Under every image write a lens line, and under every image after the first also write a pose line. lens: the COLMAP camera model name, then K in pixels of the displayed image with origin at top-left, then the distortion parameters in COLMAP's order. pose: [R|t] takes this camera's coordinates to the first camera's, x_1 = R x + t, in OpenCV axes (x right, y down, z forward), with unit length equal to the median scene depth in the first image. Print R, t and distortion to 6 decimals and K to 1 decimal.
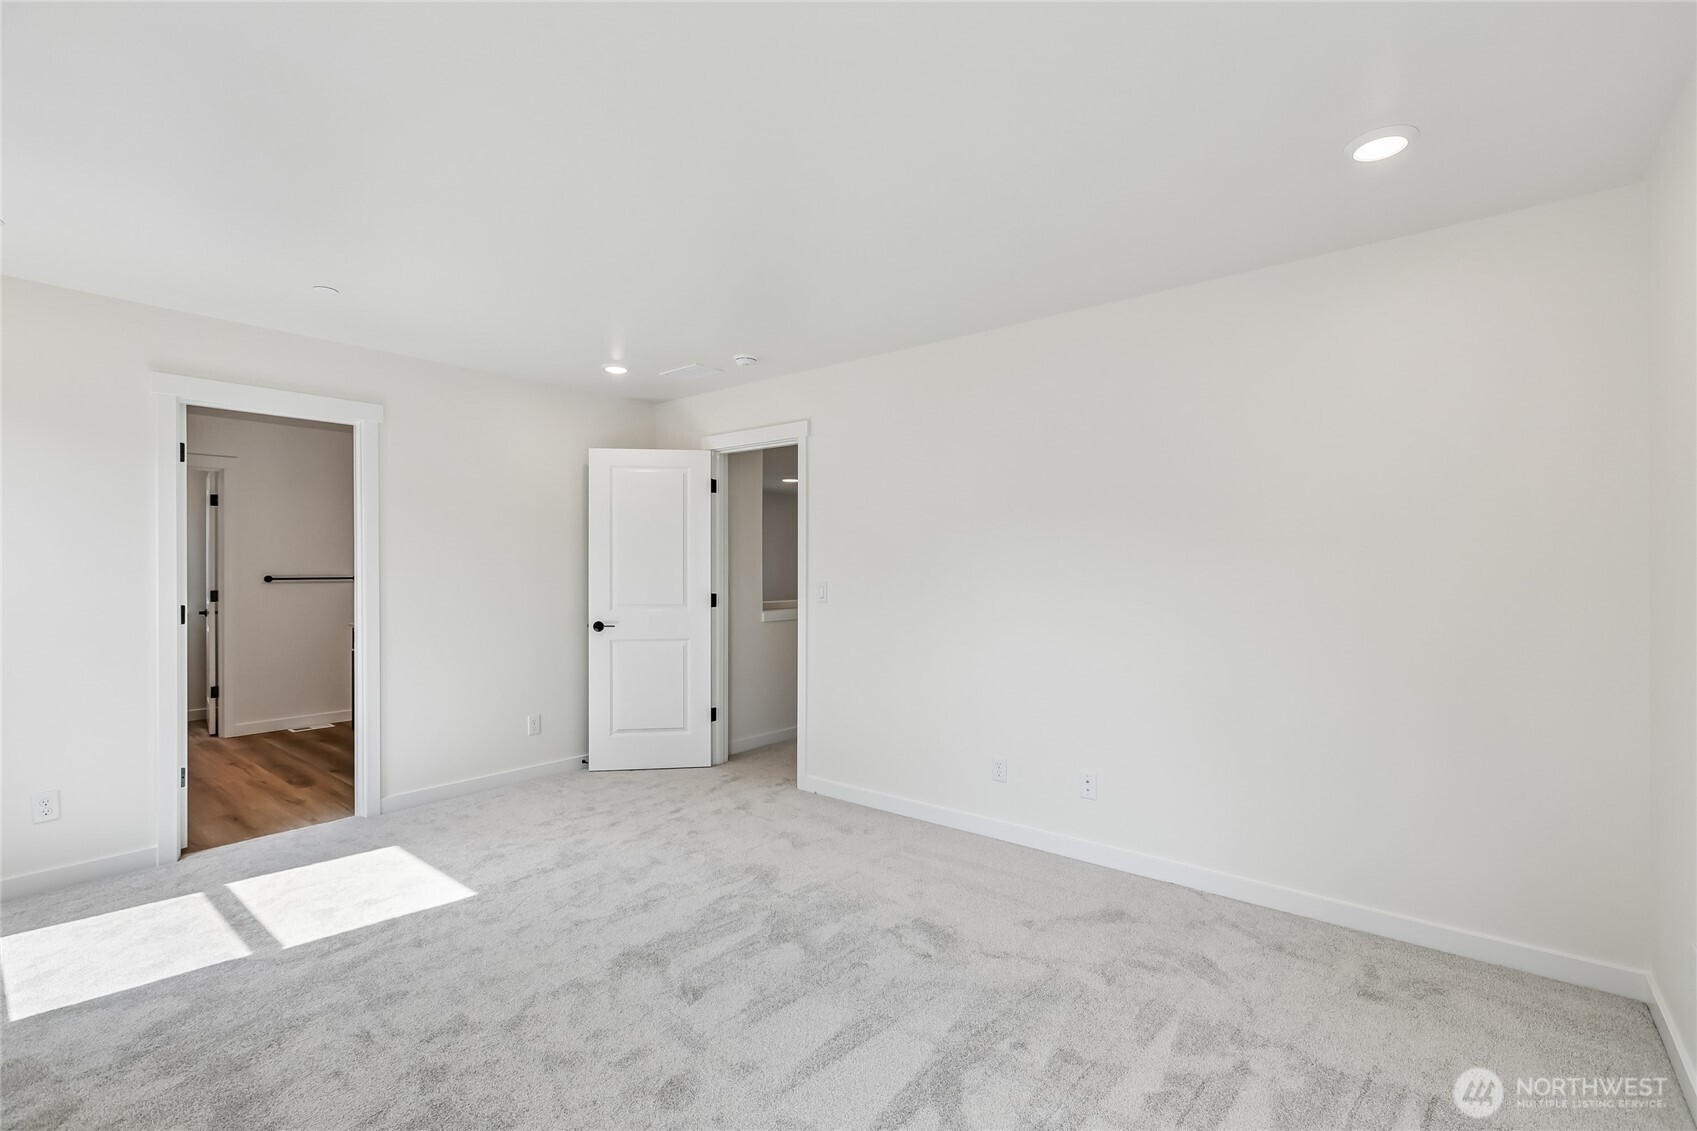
lens RADIAL K [[761.7, 0, 852.4], [0, 761.7, 569.5], [0, 0, 1]] dist [-0.004337, 0.002218]
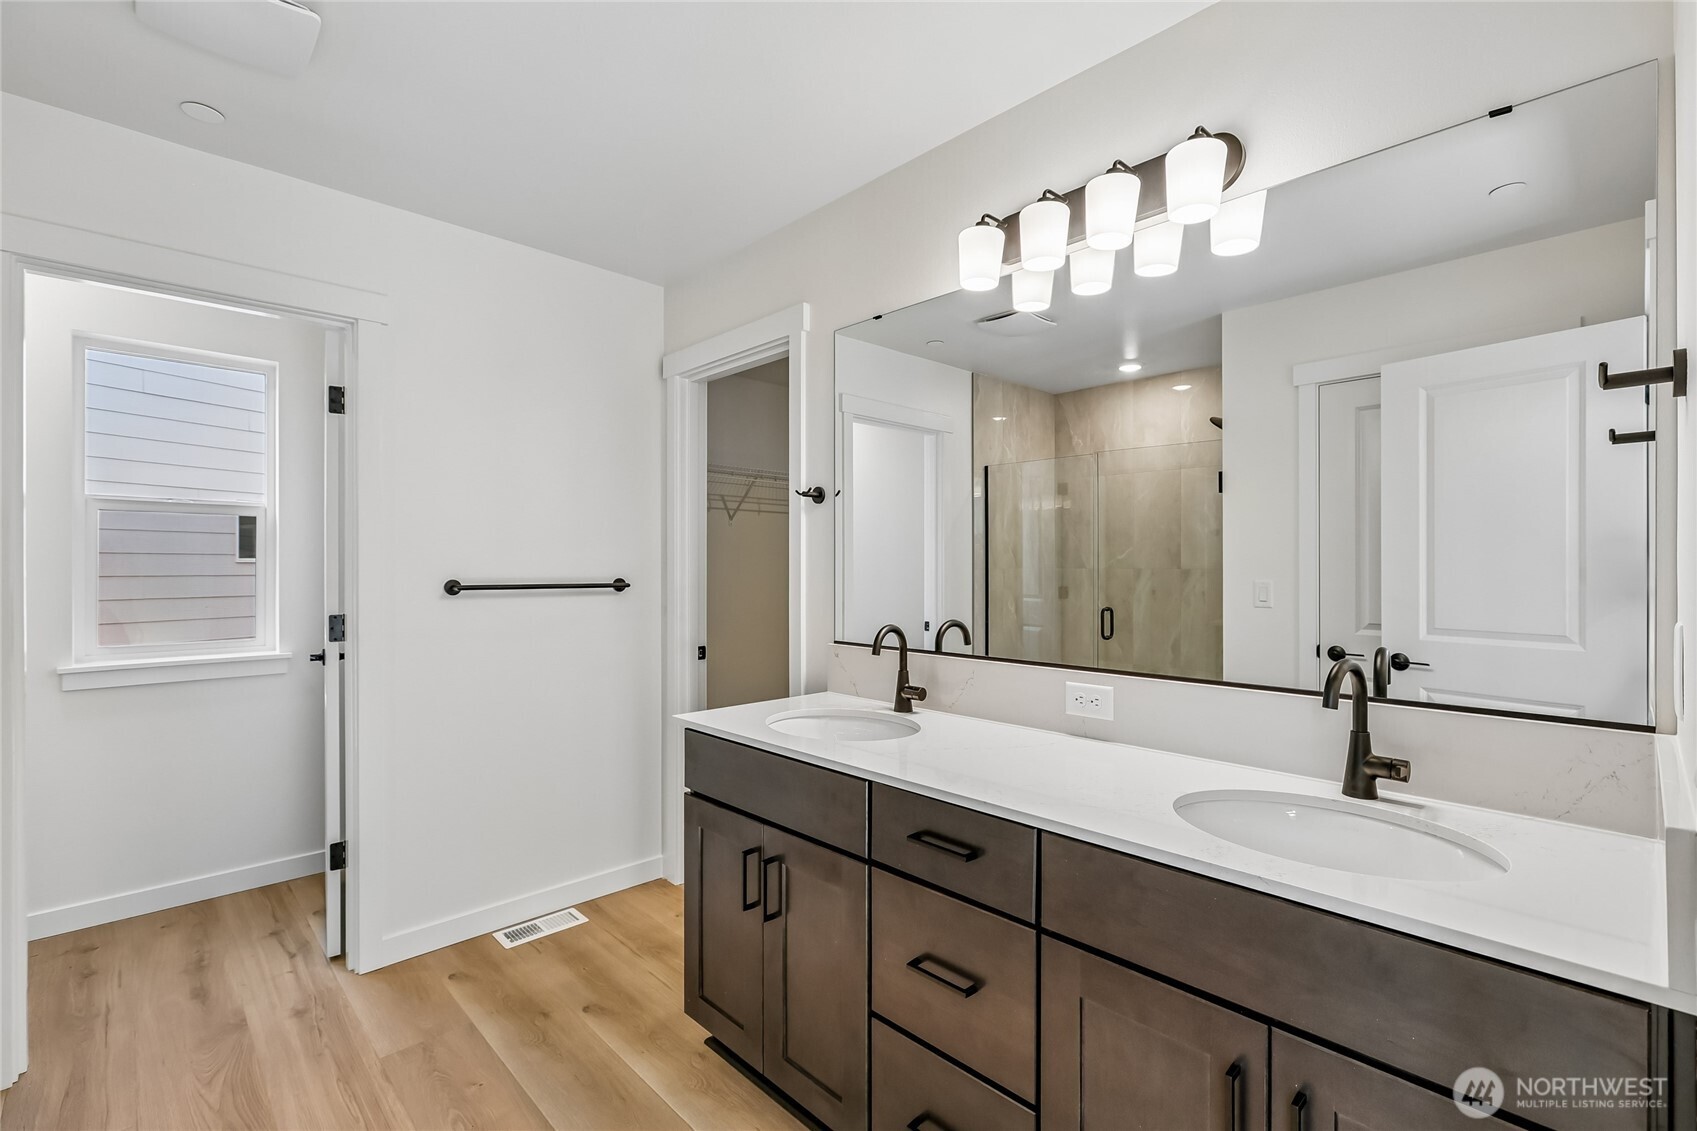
lens RADIAL K [[761.7, 0, 839.5], [0, 761.7, 564.3], [0, 0, 1]] dist [-0.004337, 0.002218]
pose [[0.992990, -0.006037, -0.118041, -0.508865], [0.005081, 0.999952, -0.008403, 0.004073], [0.118086, 0.007744, 0.992973, 0.609153]]
